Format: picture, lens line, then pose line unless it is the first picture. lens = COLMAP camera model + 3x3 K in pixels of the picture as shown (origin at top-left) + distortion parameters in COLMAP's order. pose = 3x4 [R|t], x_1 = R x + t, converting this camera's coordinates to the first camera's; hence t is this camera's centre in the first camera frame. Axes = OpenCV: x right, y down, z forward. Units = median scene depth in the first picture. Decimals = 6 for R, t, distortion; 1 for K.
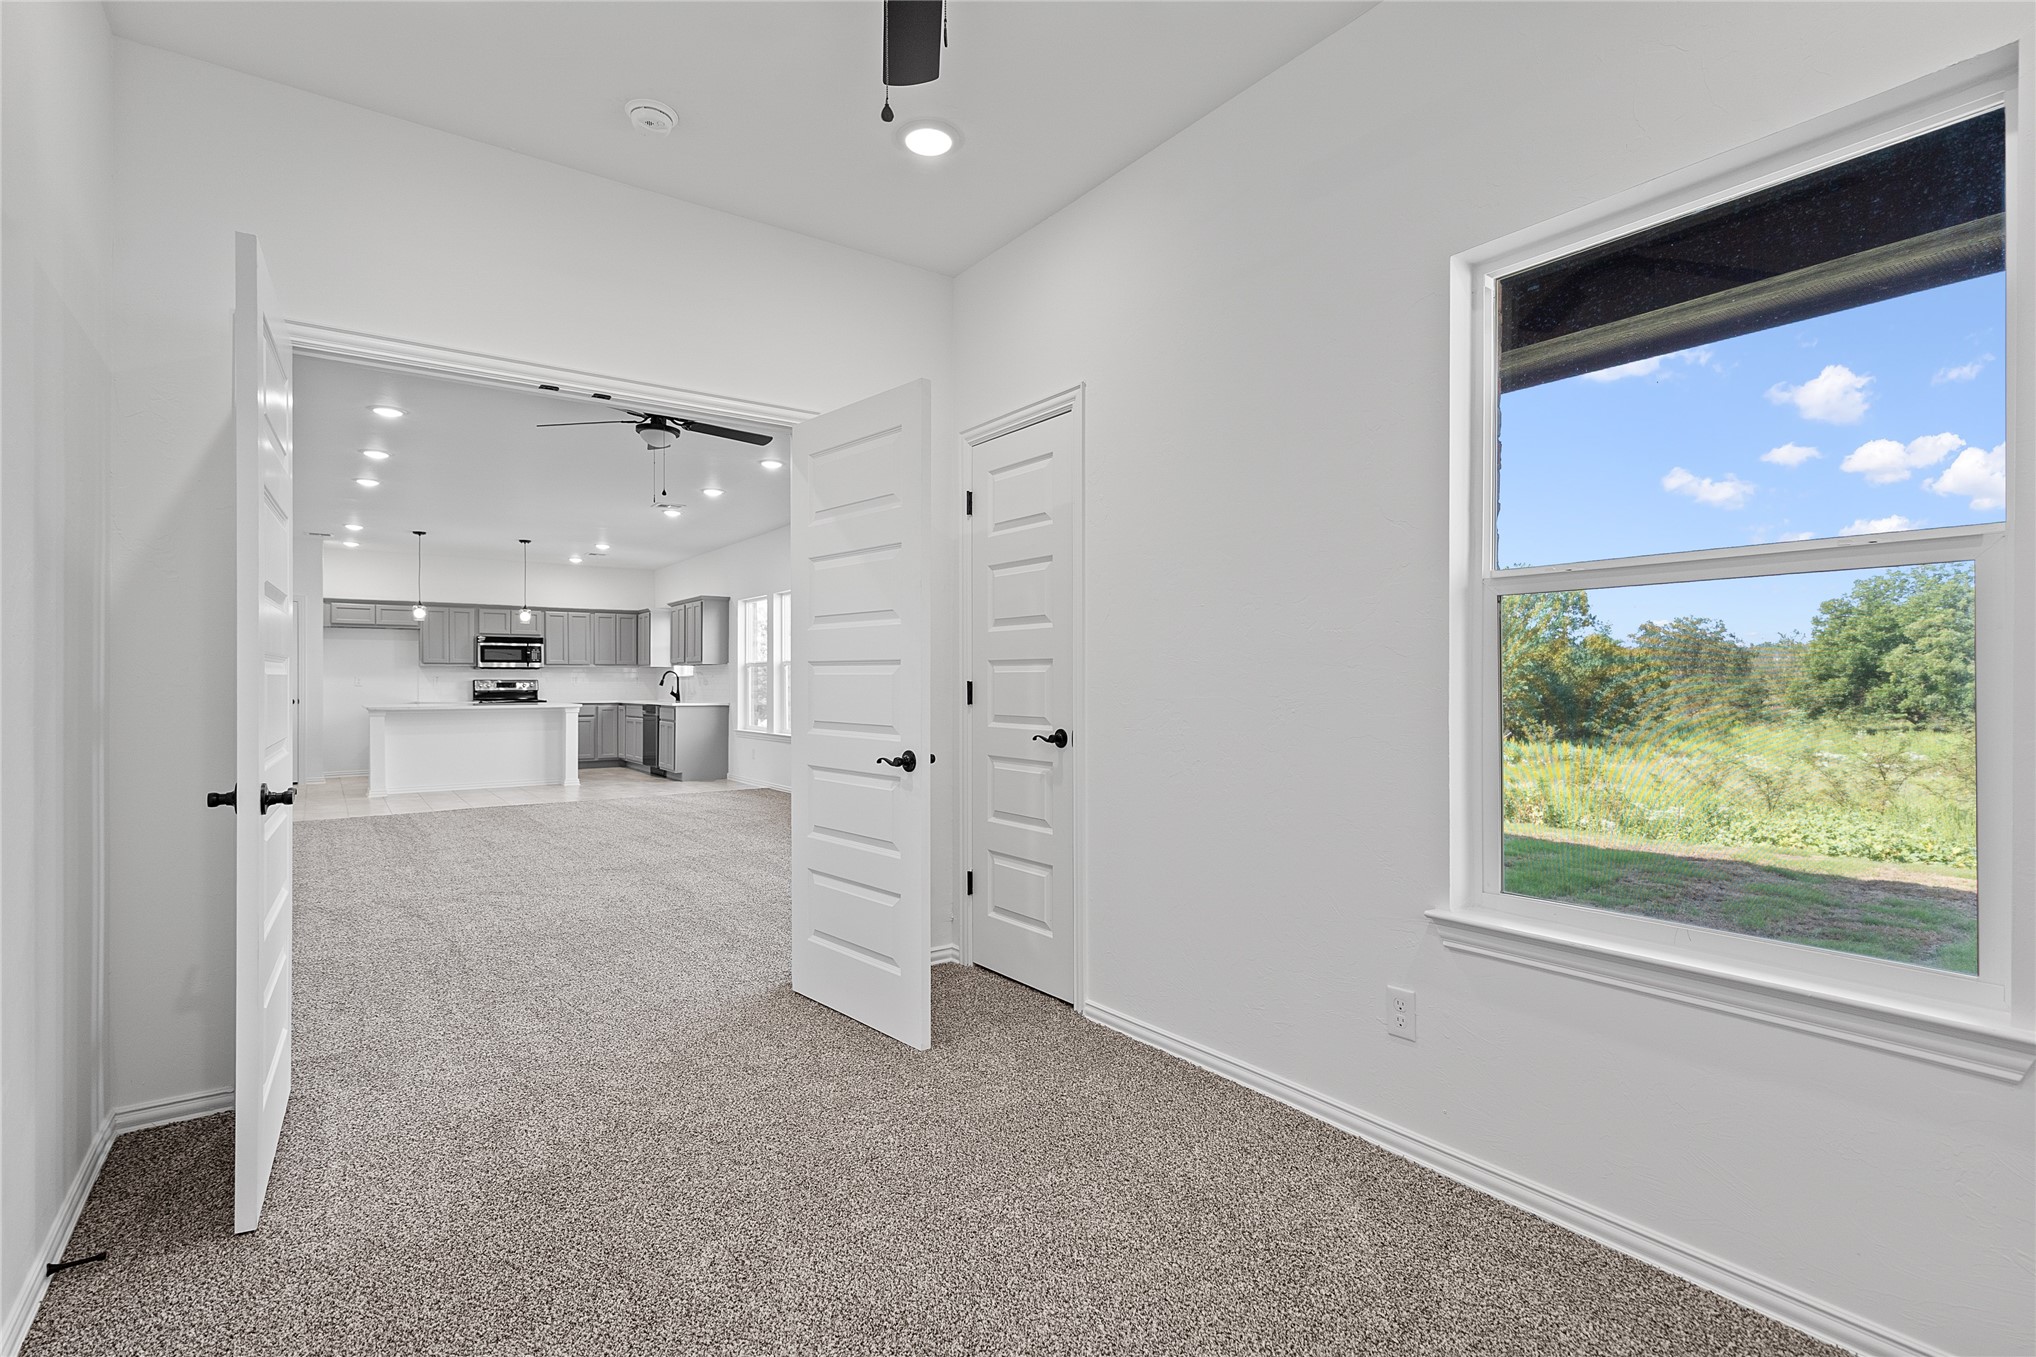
lens RADIAL K [[948.5, 0, 1026.1], [0, 948.5, 678.4], [0, 0, 1]] dist [-0.003436, 0.001087]
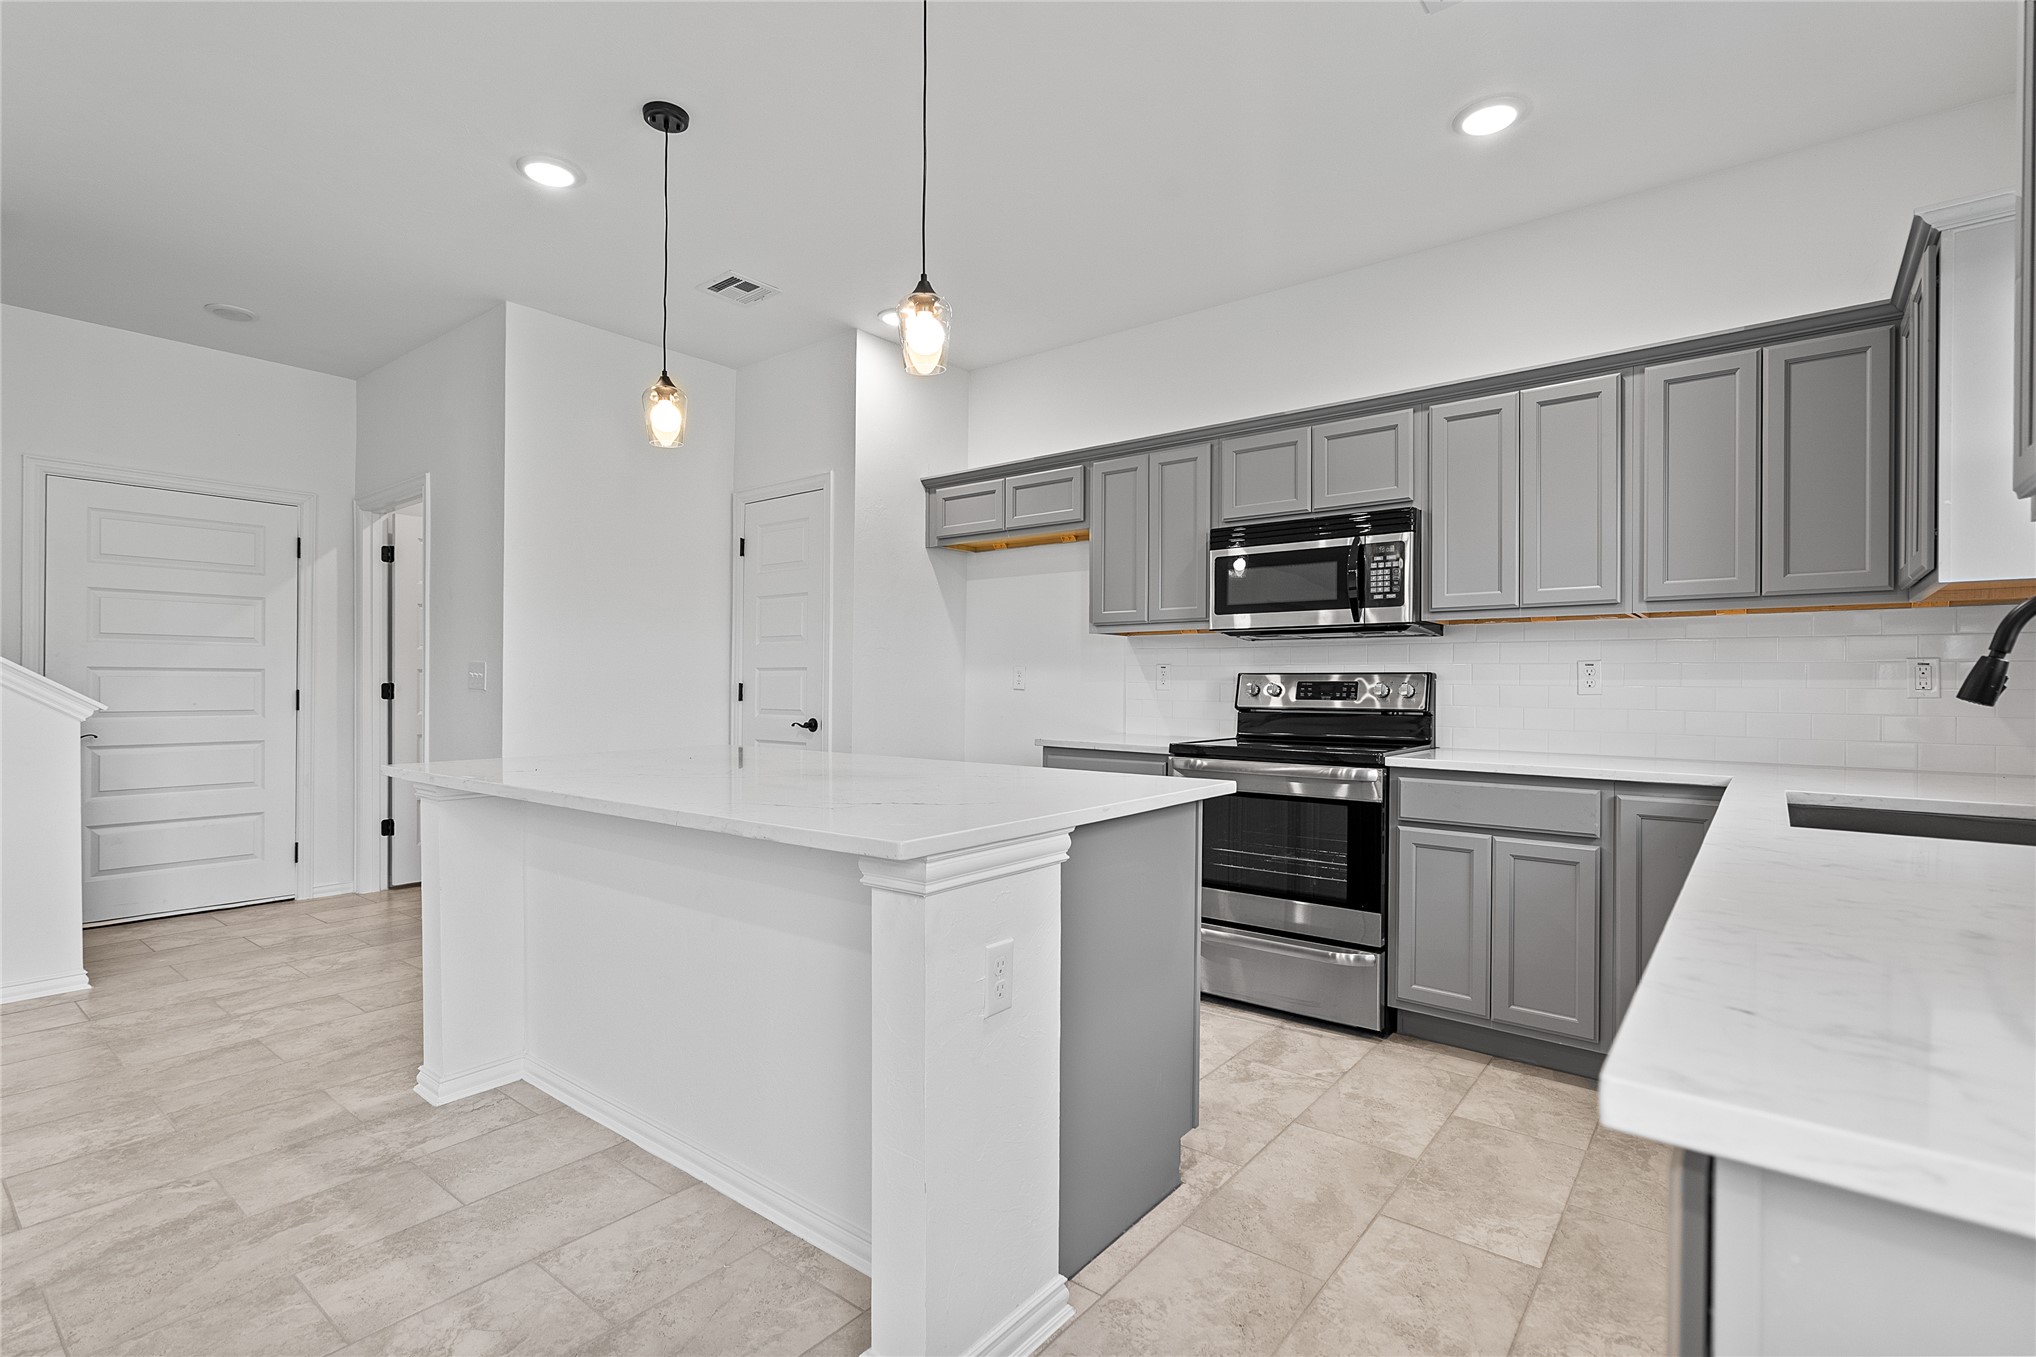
lens RADIAL K [[948.5, 0, 1016.6], [0, 948.5, 683.0], [0, 0, 1]] dist [-0.003436, 0.001087]
pose [[0.253214, 0.002437, -0.967407, -0.290928], [0.001078, 0.999995, 0.002801, 0.003712], [0.967410, -0.001752, 0.253210, 0.840152]]
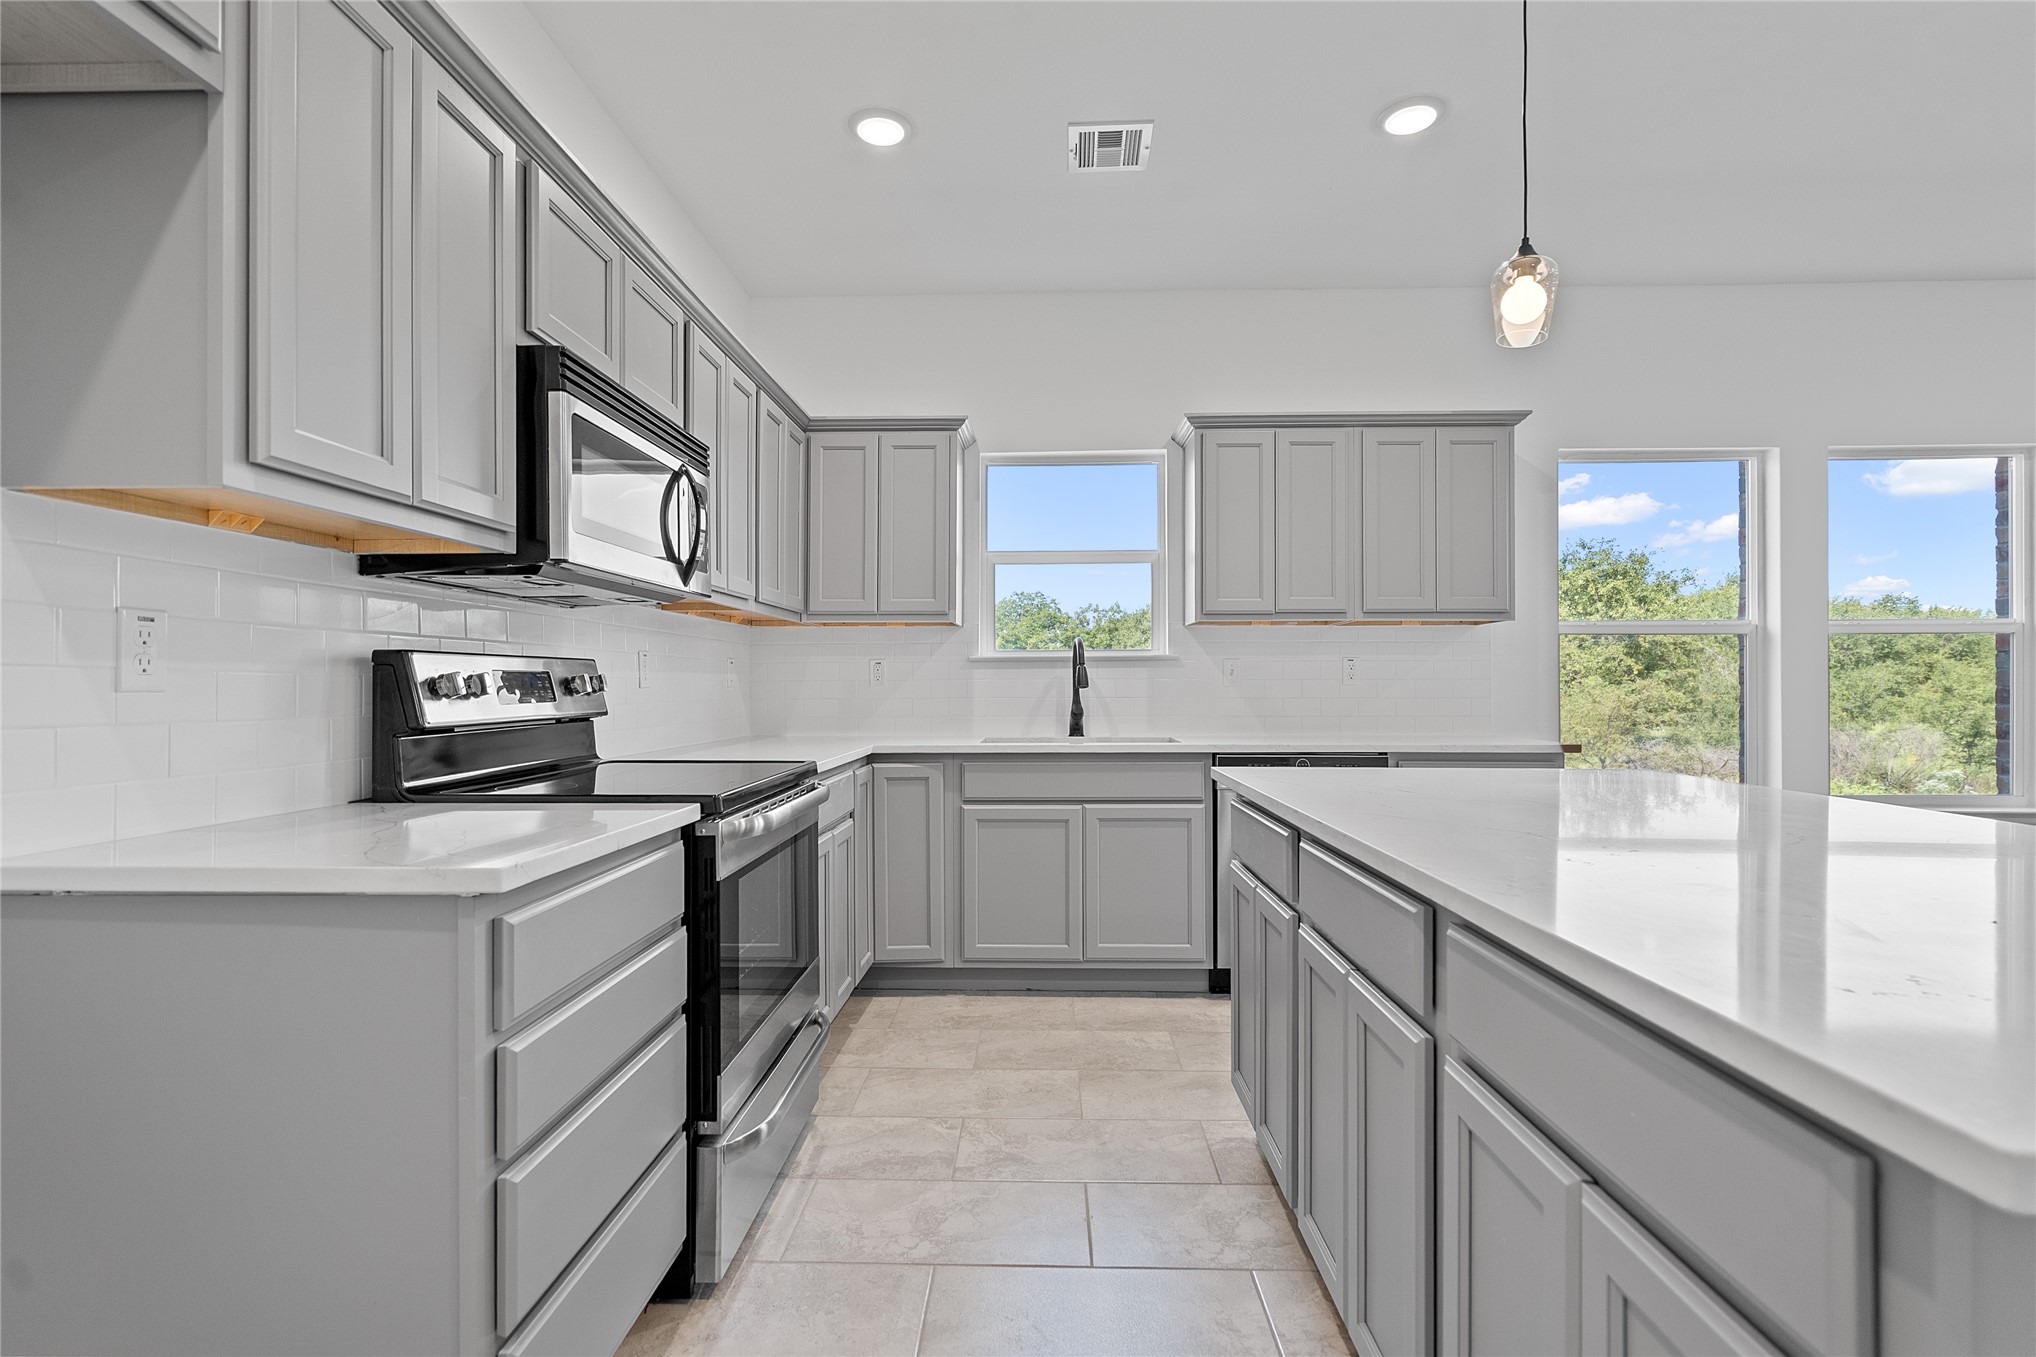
lens RADIAL K [[948.5, 0, 1011.8], [0, 948.5, 682.5], [0, 0, 1]] dist [-0.003436, 0.001087]
pose [[0.629700, 0.003254, 0.776832, -0.629268], [-0.008970, 0.999955, 0.003082, 0.004990], [-0.776787, -0.008909, 0.629701, 0.834536]]
